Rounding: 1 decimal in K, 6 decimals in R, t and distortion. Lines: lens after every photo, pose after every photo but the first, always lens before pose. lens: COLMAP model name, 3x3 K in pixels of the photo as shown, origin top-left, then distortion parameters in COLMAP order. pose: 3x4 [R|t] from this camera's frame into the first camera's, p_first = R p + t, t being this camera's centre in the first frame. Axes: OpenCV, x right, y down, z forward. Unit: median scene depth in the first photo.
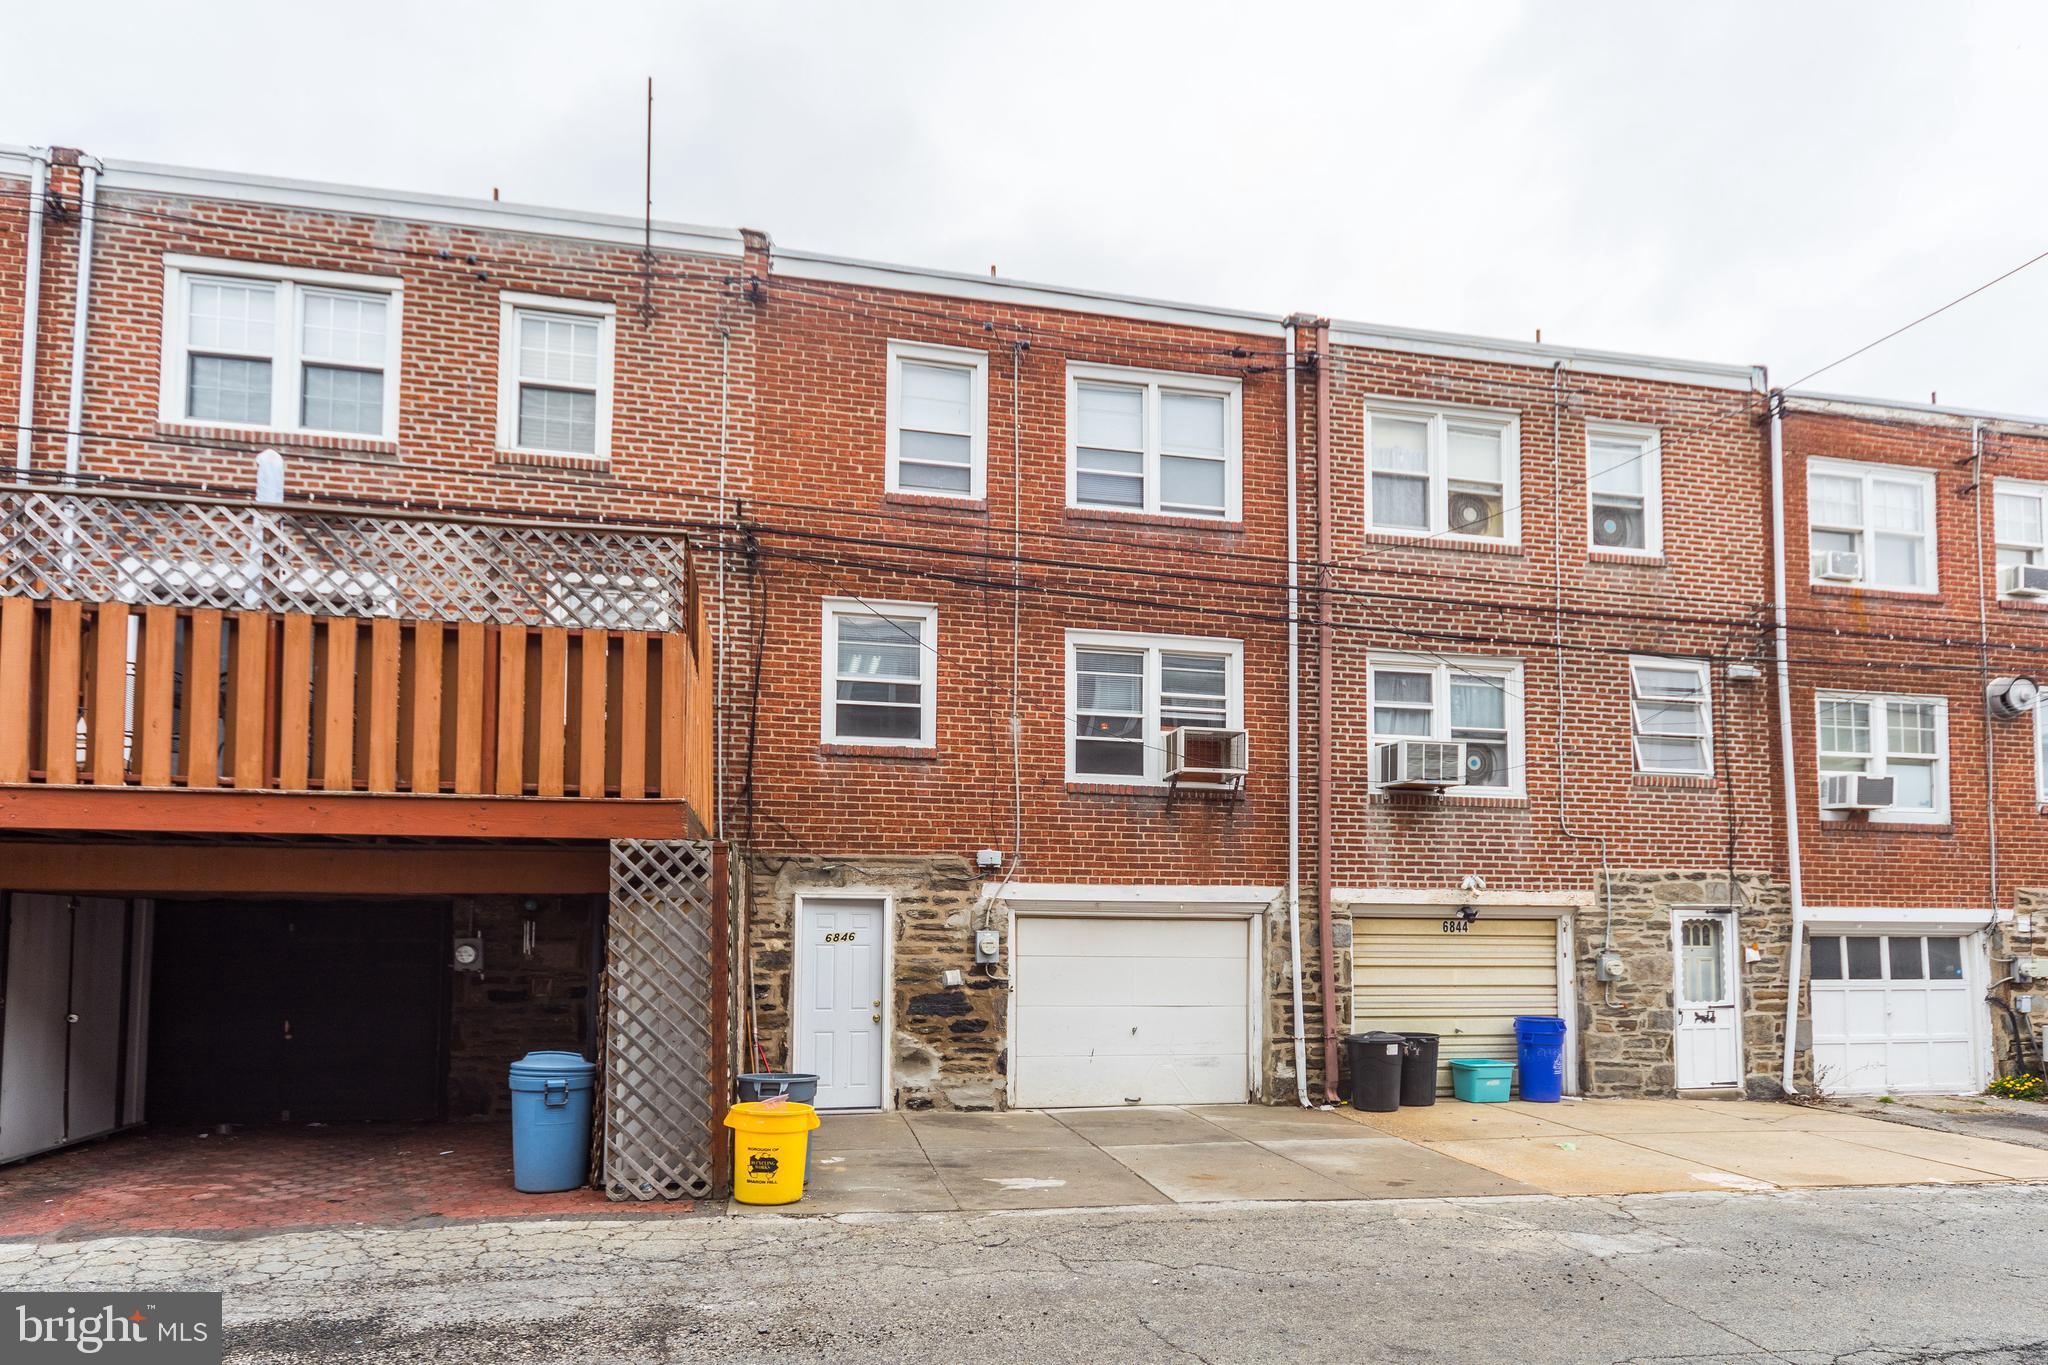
lens RADIAL K [[1017.5, 0, 1023.7], [0, 1017.5, 689.5], [0, 0, 1]] dist [0.002813, 0.000583]
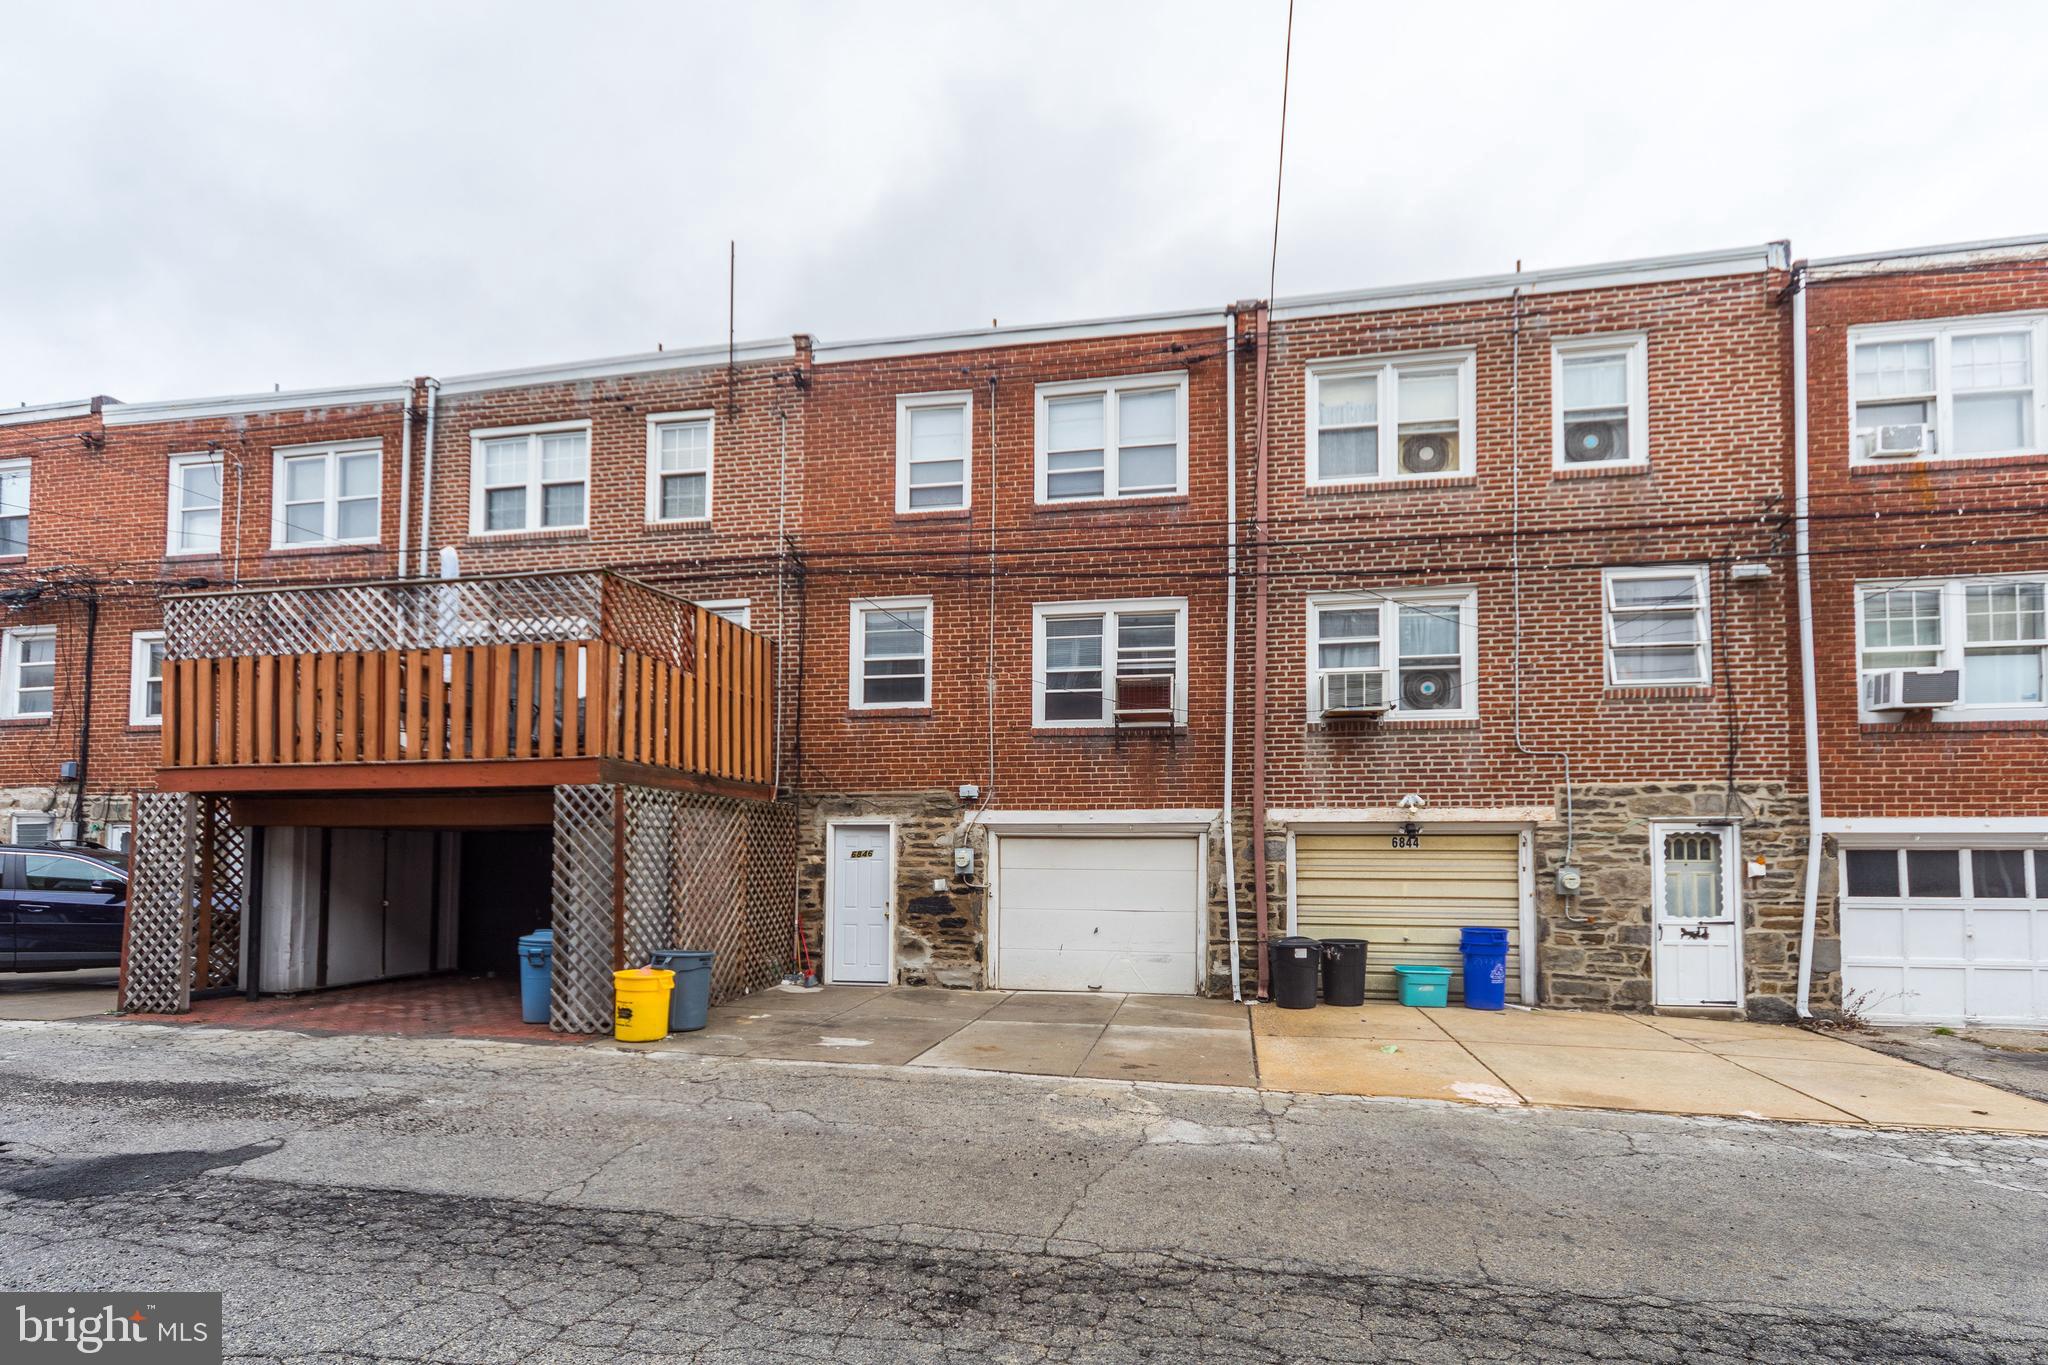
lens RADIAL K [[802.6, 0, 1024.4], [0, 802.6, 678.9], [0, 0, 1]] dist [0.002705, 0.000023]
pose [[0.940534, -0.076224, -0.331036, 0.344271], [0.082596, 0.996570, 0.005200, 0.024760], [0.329504, -0.032233, 0.943604, 0.079085]]
